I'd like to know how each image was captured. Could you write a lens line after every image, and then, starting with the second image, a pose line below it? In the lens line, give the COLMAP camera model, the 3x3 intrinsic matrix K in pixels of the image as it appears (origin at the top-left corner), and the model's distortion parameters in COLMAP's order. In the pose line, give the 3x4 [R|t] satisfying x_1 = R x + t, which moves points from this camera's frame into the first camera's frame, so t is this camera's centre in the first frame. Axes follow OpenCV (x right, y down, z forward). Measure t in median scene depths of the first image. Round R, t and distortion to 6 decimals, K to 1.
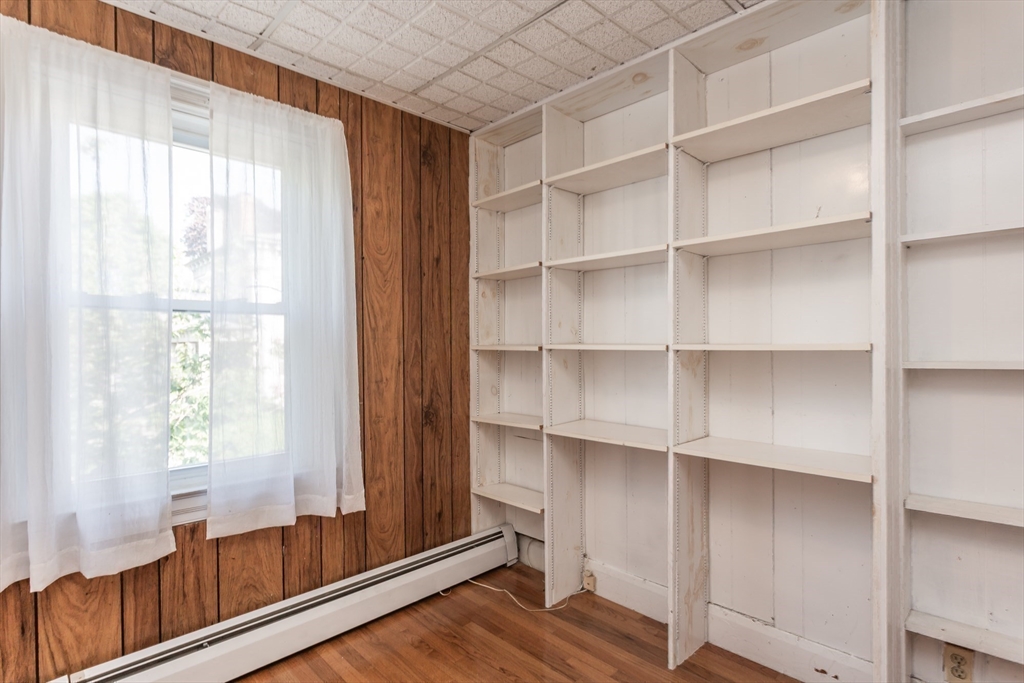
lens RADIAL K [[521.1, 0, 518.3], [0, 521.1, 348.4], [0, 0, 1]] dist [0.000443, 0.001890]
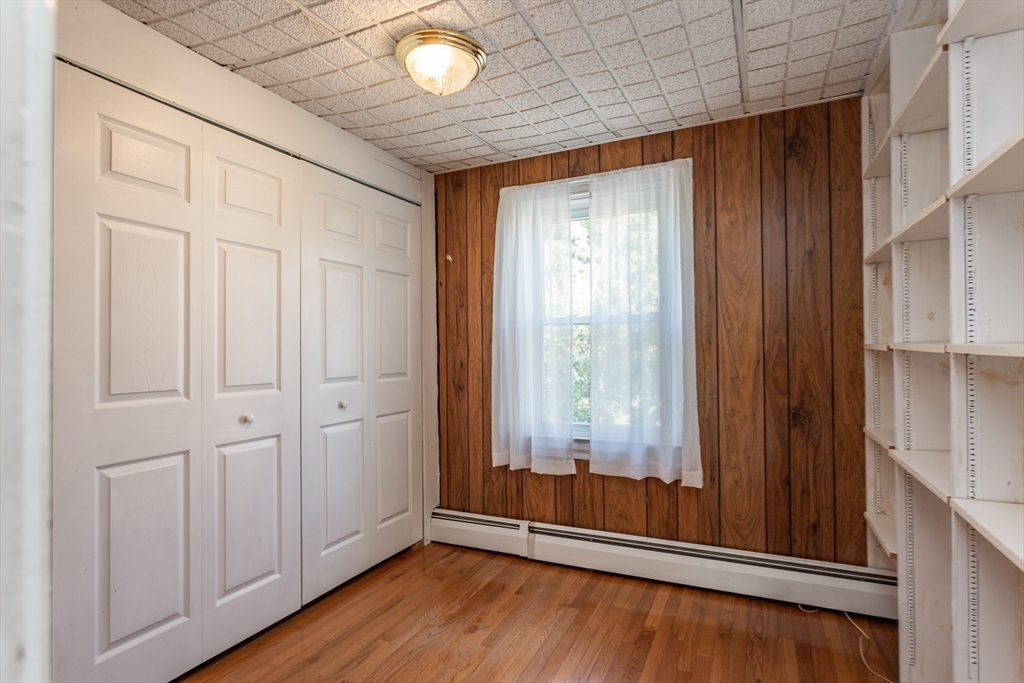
lens RADIAL K [[521.1, 0, 519.7], [0, 521.1, 340.2], [0, 0, 1]] dist [0.000443, 0.001890]
pose [[0.345017, -0.006128, -0.938576, 0.593071], [0.012116, 0.999924, -0.002075, -0.018800], [0.938518, -0.010656, 0.345065, 0.208723]]
